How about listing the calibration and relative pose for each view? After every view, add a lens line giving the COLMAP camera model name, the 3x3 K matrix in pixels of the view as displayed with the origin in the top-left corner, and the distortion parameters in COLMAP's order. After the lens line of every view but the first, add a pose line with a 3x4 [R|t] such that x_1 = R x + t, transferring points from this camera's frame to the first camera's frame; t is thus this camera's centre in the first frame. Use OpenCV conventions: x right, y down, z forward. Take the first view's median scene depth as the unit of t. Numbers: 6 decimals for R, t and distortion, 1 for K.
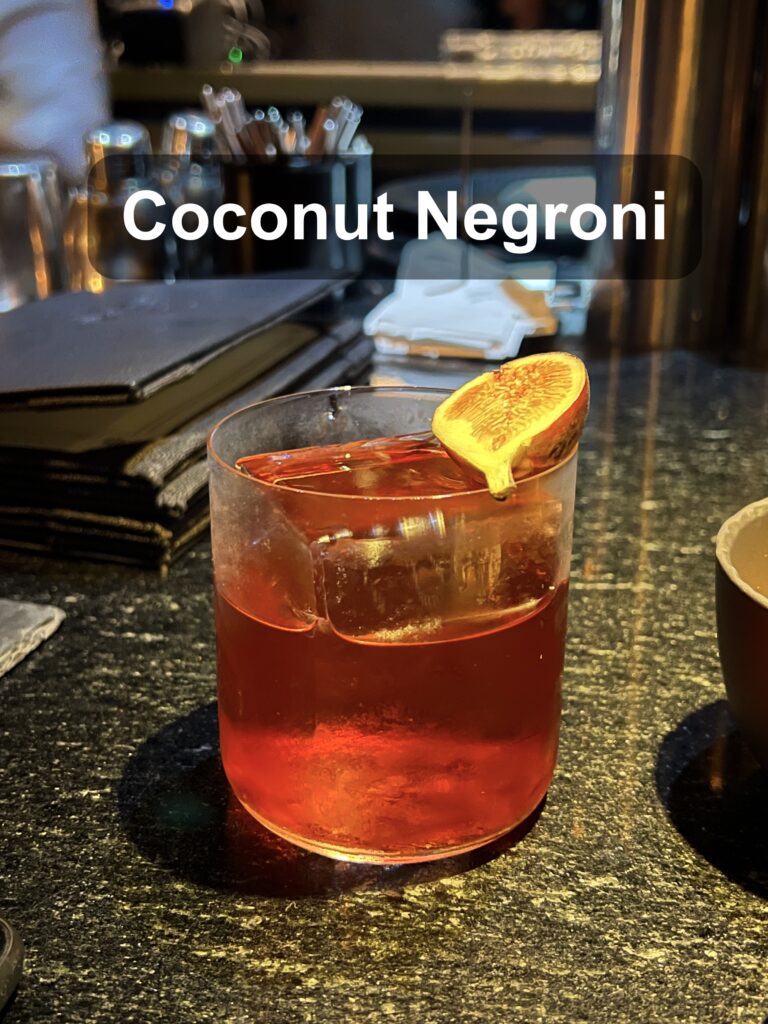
lens RADIAL K [[1156.9, 0, 383.5], [0, 1156.9, 512.1], [0, 0, 1]] dist [0.017287, 0.000000]
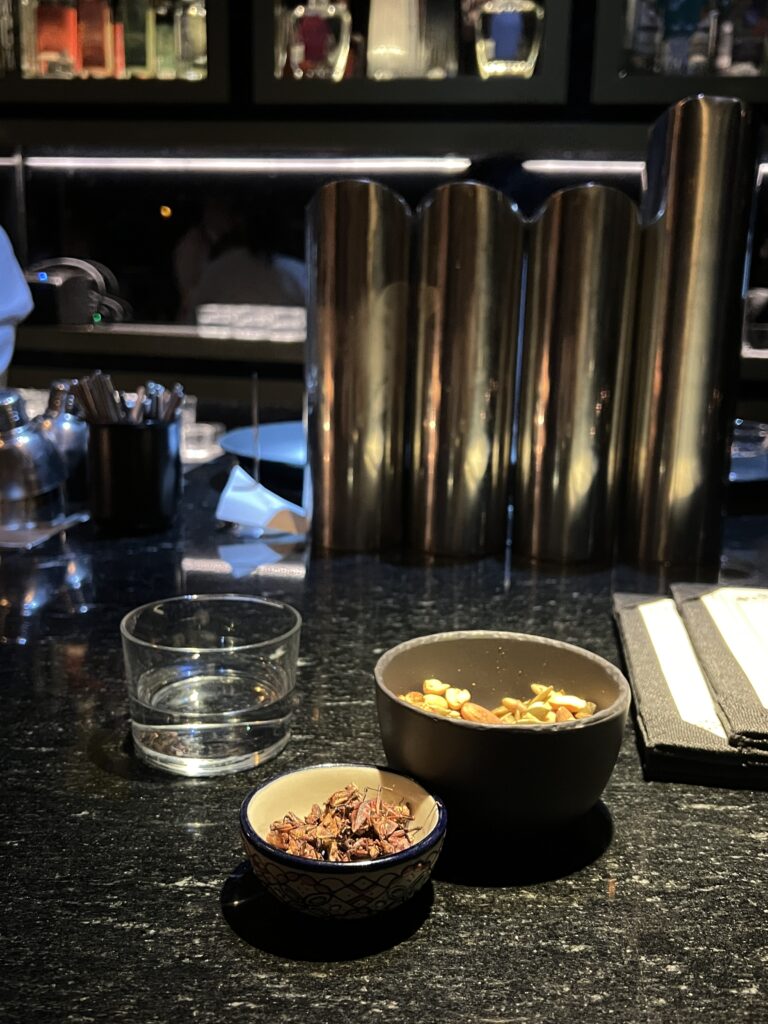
lens RADIAL K [[948.9, 0, 386.1], [0, 948.9, 513.7], [0, 0, 1]] dist [0.018610, 0.000000]
pose [[0.984639, -0.010107, 0.174309, 0.028420], [0.037215, 0.987531, -0.152962, 0.010363], [-0.170589, 0.157099, 0.972738, -0.379710]]
